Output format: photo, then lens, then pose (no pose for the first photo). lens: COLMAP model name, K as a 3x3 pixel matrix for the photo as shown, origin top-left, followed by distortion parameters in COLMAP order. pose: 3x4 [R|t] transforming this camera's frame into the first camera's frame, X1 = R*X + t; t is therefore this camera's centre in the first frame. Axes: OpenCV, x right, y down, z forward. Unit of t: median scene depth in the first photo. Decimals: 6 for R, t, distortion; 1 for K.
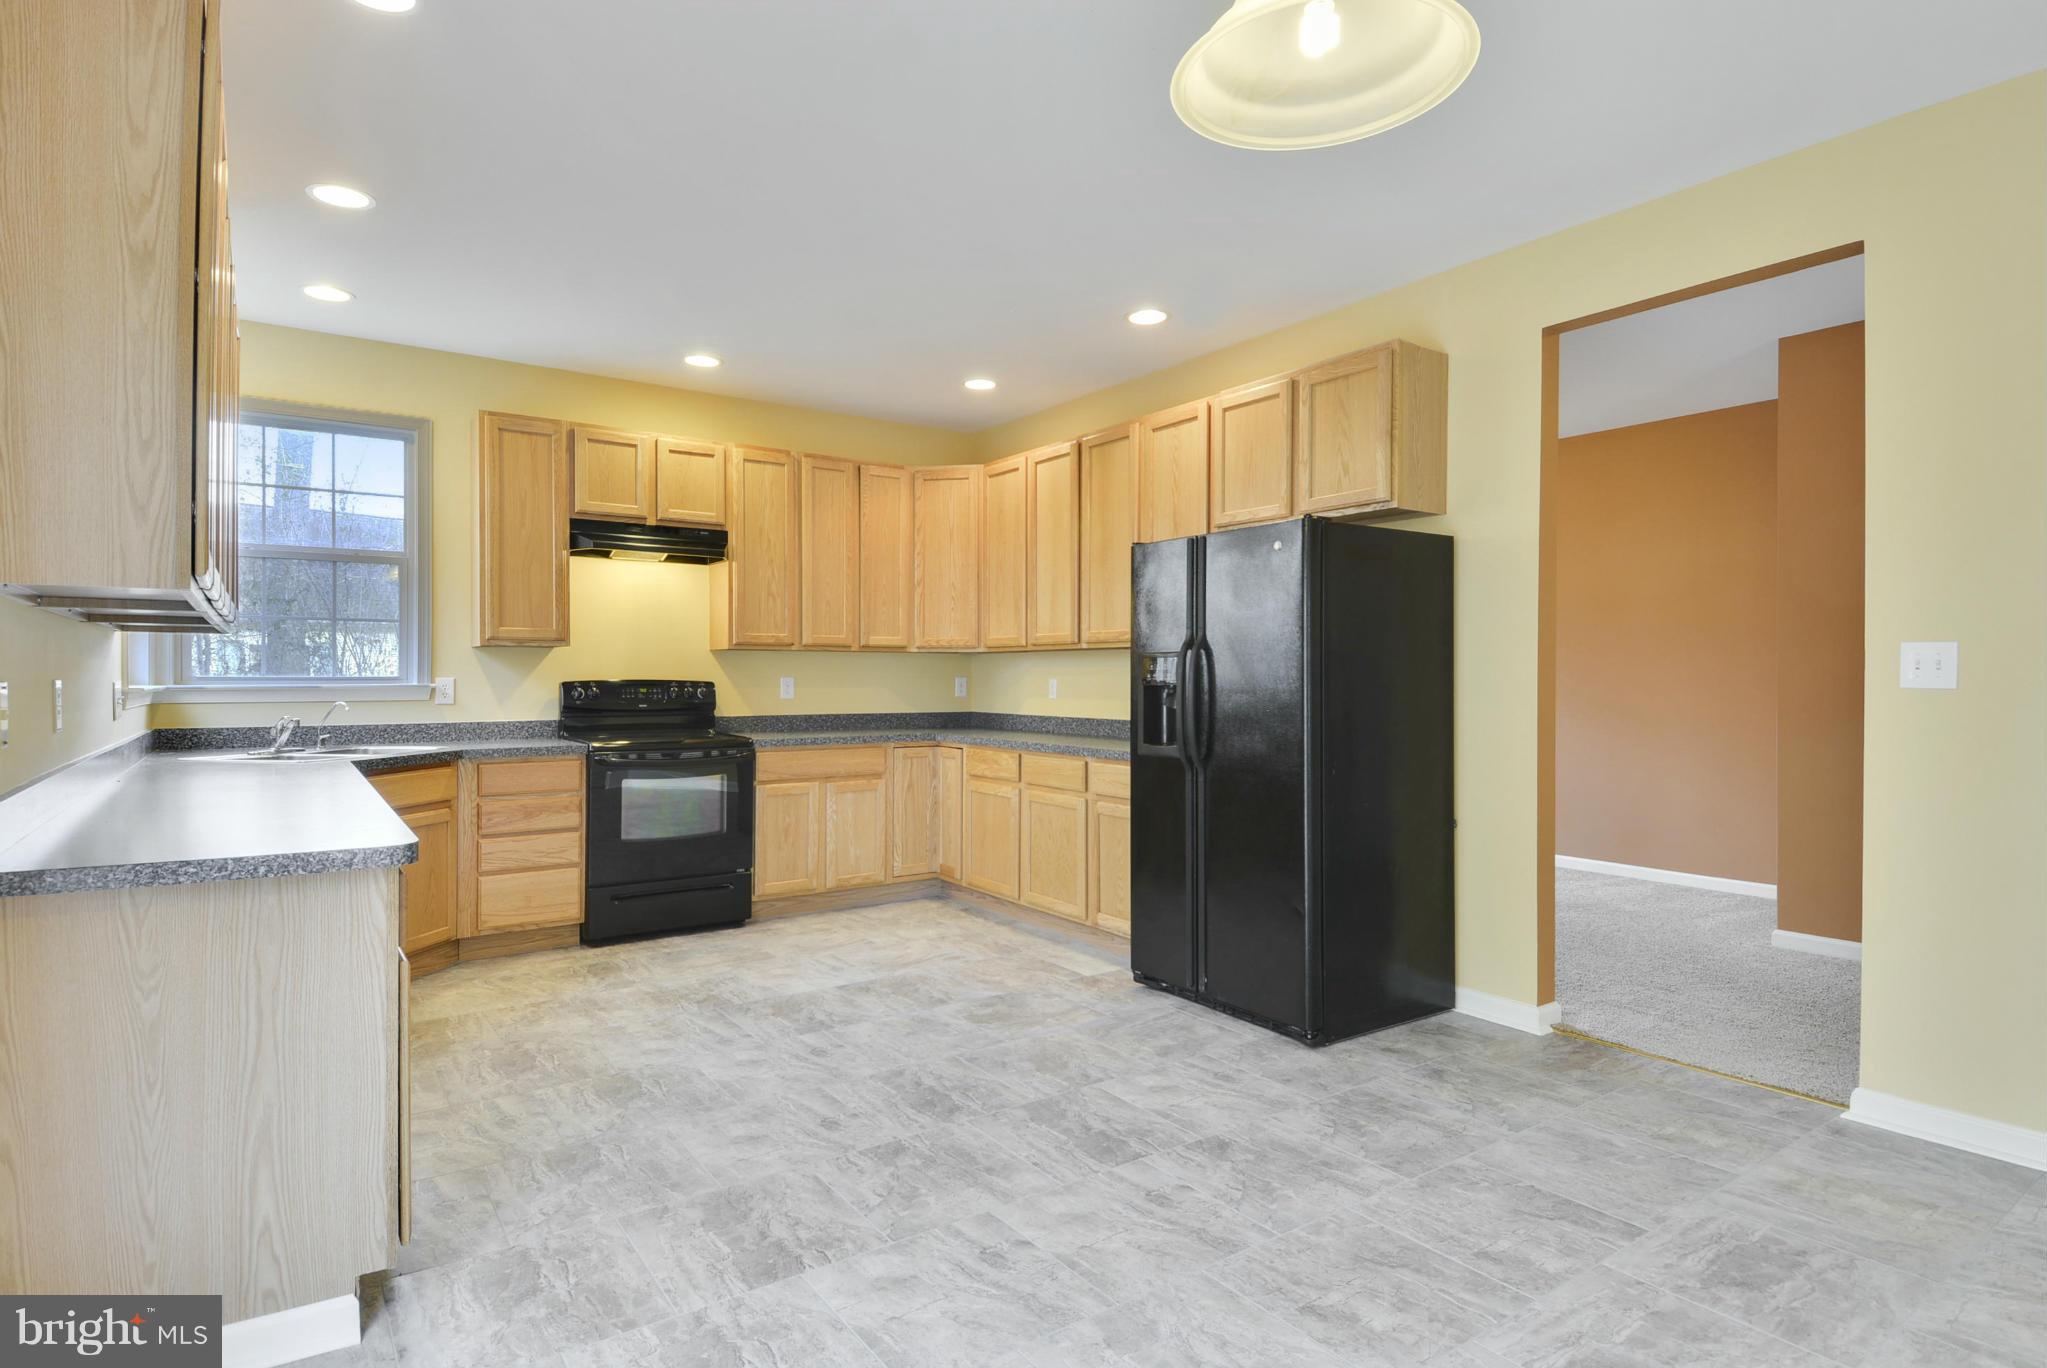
lens RADIAL K [[1031.5, 0, 1024.0], [0, 1031.5, 668.2], [0, 0, 1]] dist [0.105977, -0.074940]
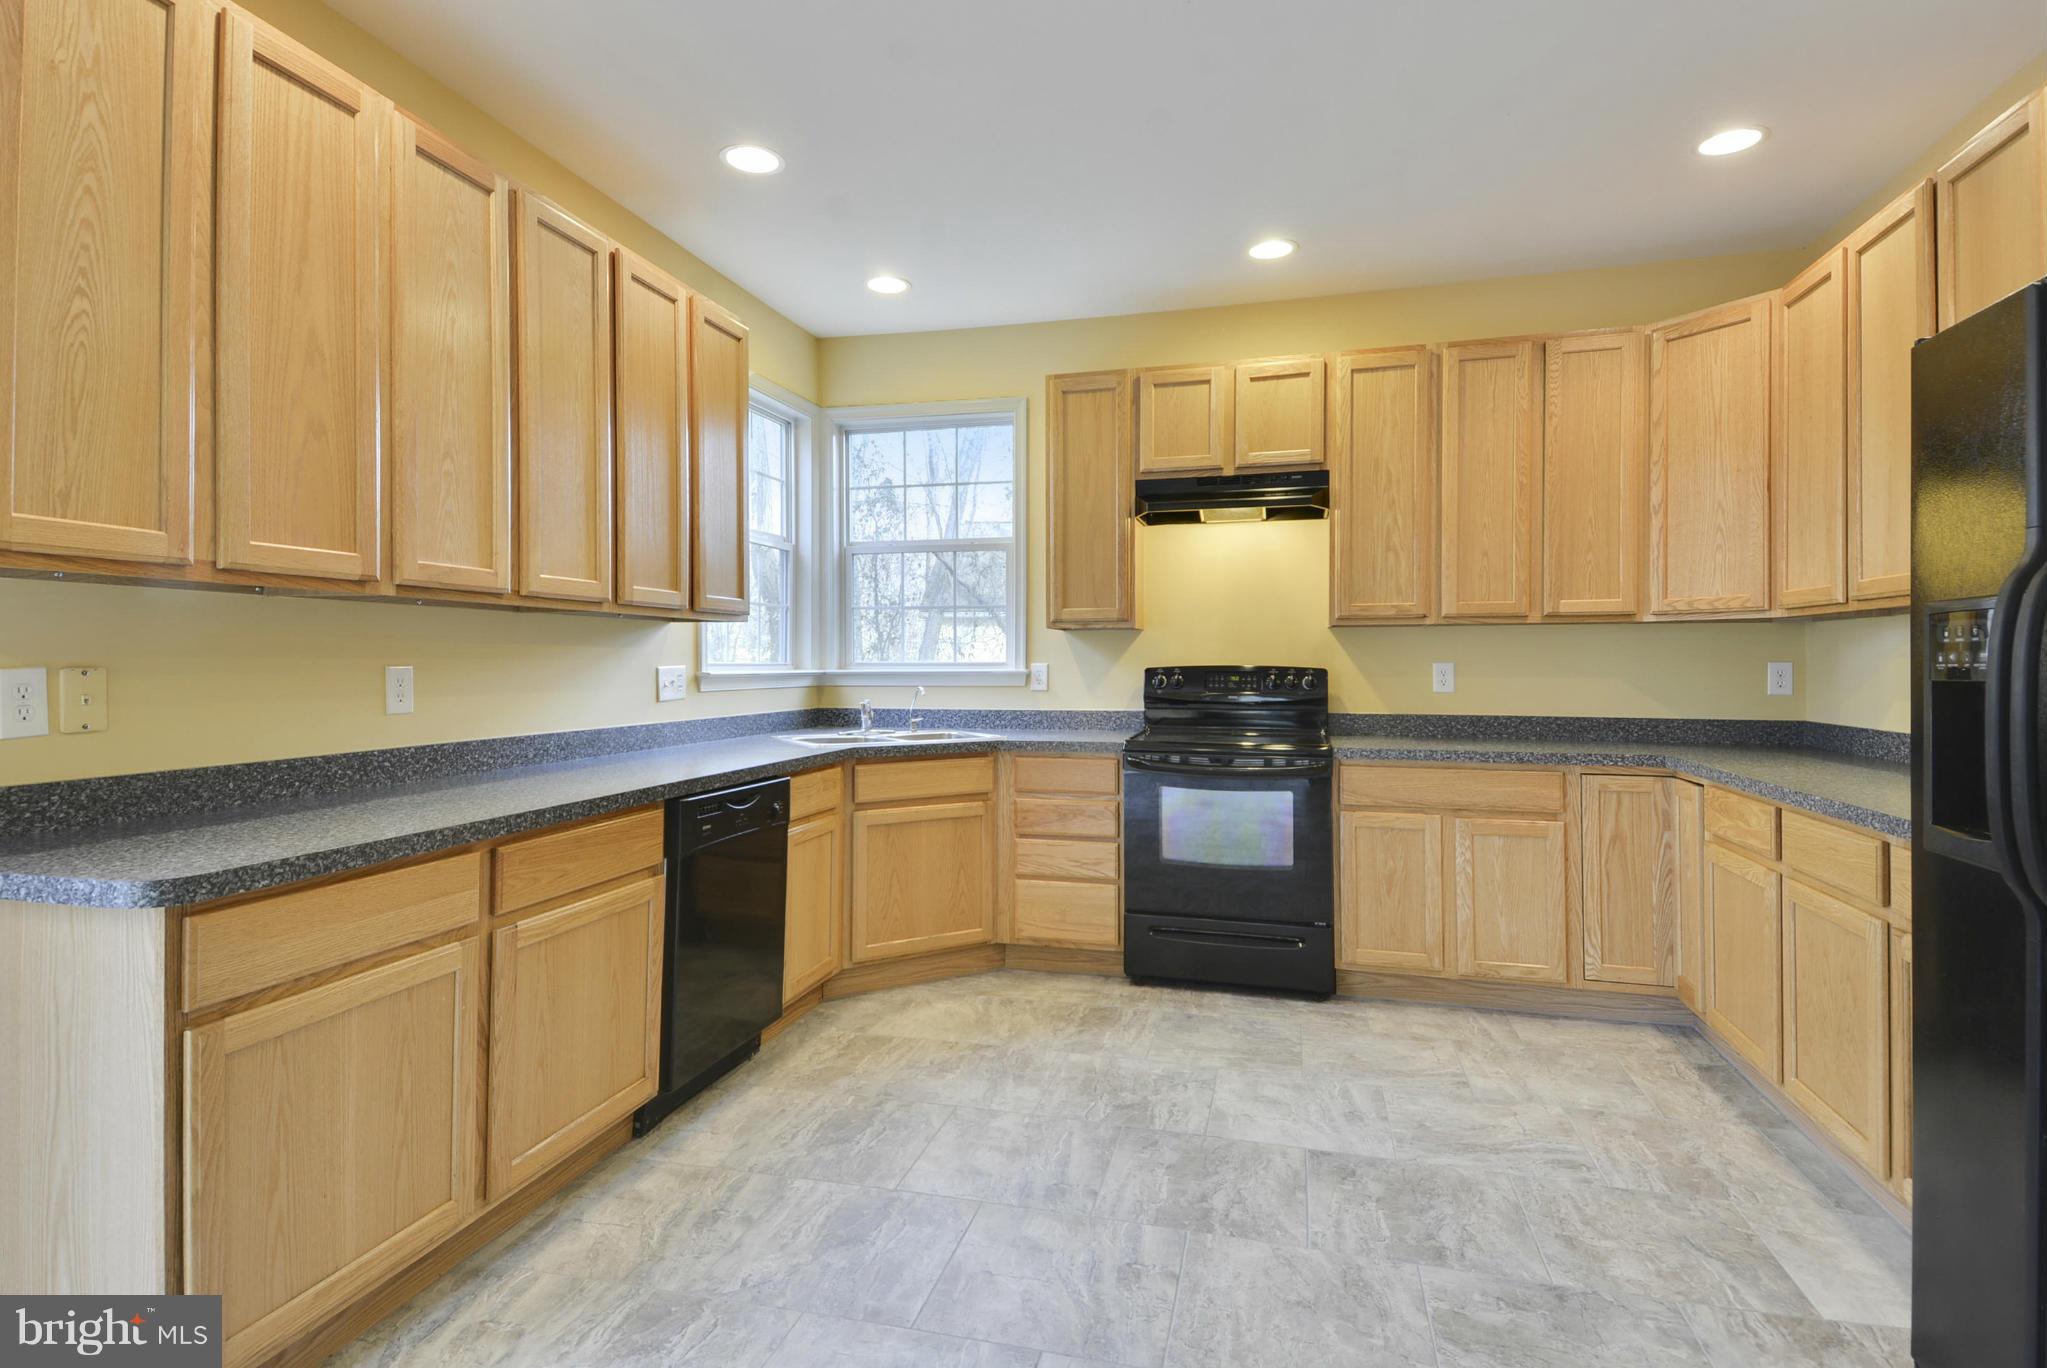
lens RADIAL K [[1047.2, 0, 1023.3], [0, 1047.2, 654.3], [0, 0, 1]] dist [0.121787, -0.078817]
pose [[0.668173, -0.007809, -0.743965, 0.154561], [0.007463, 0.999965, -0.003793, 0.004322], [0.743968, -0.003018, 0.668208, 0.350045]]
